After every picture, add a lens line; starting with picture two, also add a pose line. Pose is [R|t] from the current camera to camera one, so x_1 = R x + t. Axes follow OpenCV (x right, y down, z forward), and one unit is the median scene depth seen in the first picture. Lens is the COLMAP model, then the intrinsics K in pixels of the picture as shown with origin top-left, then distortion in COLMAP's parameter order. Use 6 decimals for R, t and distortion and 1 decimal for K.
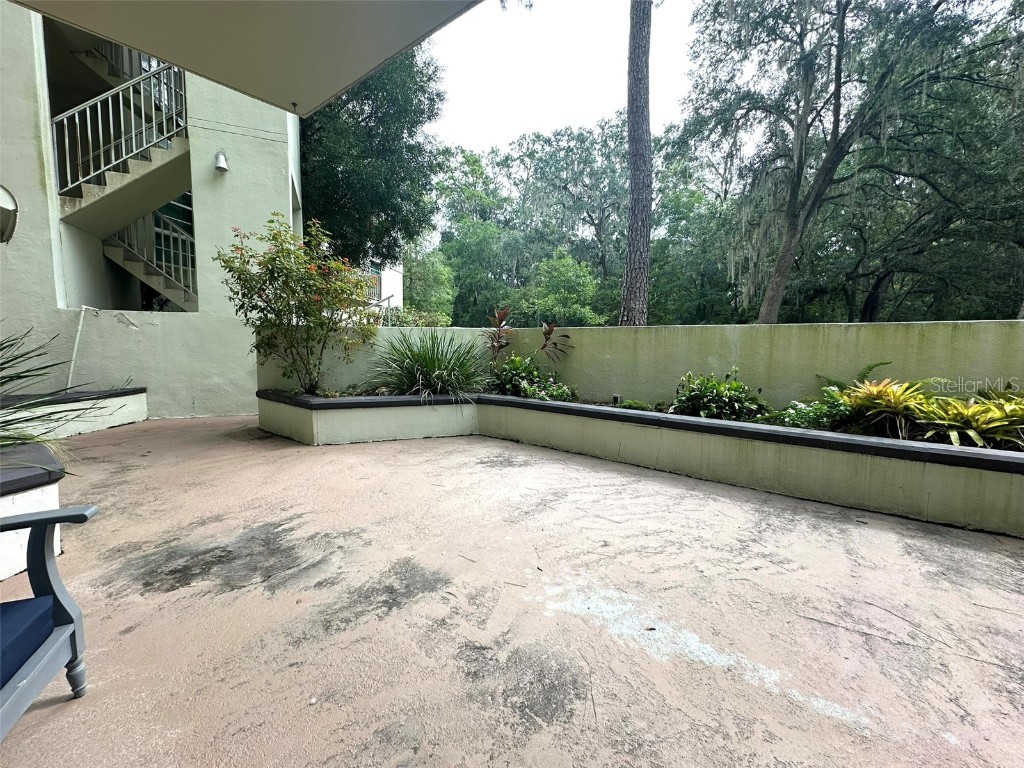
lens RADIAL K [[411.7, 0, 511.9], [0, 411.7, 379.0], [0, 0, 1]] dist [-0.001114, -0.000025]
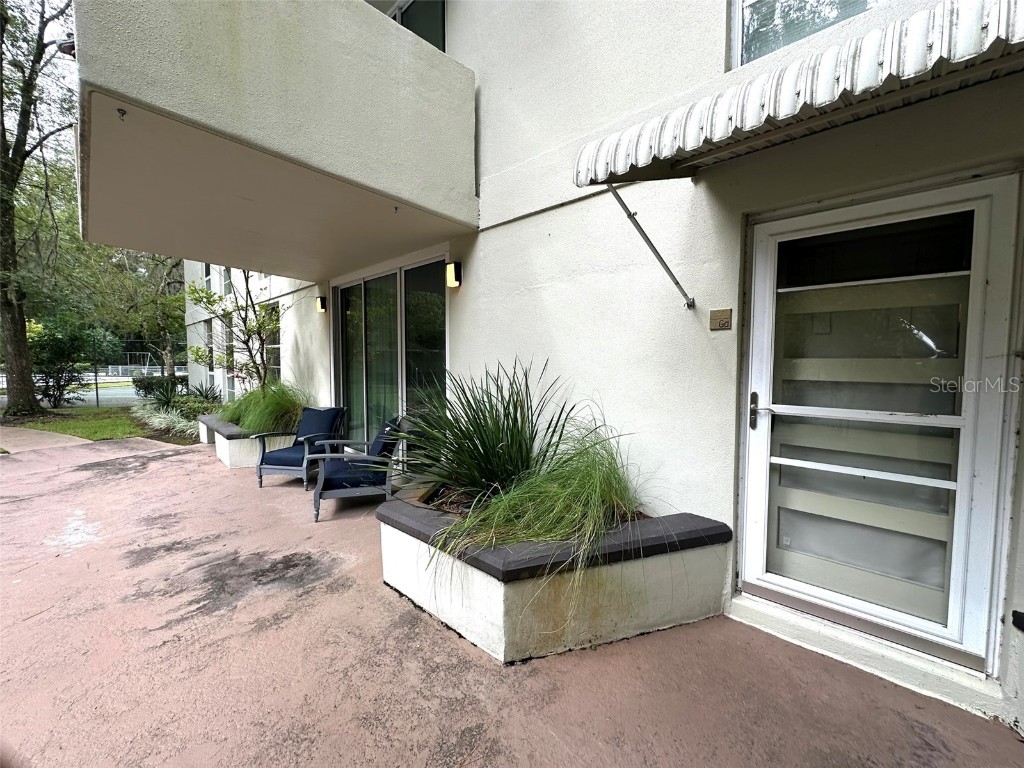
lens RADIAL K [[411.7, 0, 511.8], [0, 411.7, 382.4], [0, 0, 1]] dist [-0.001114, -0.000025]
pose [[-0.993228, -0.015119, 0.115196, -1.649004], [0.000993, 0.990355, 0.138547, -0.331130], [-0.116179, 0.137723, -0.983633, 2.130430]]
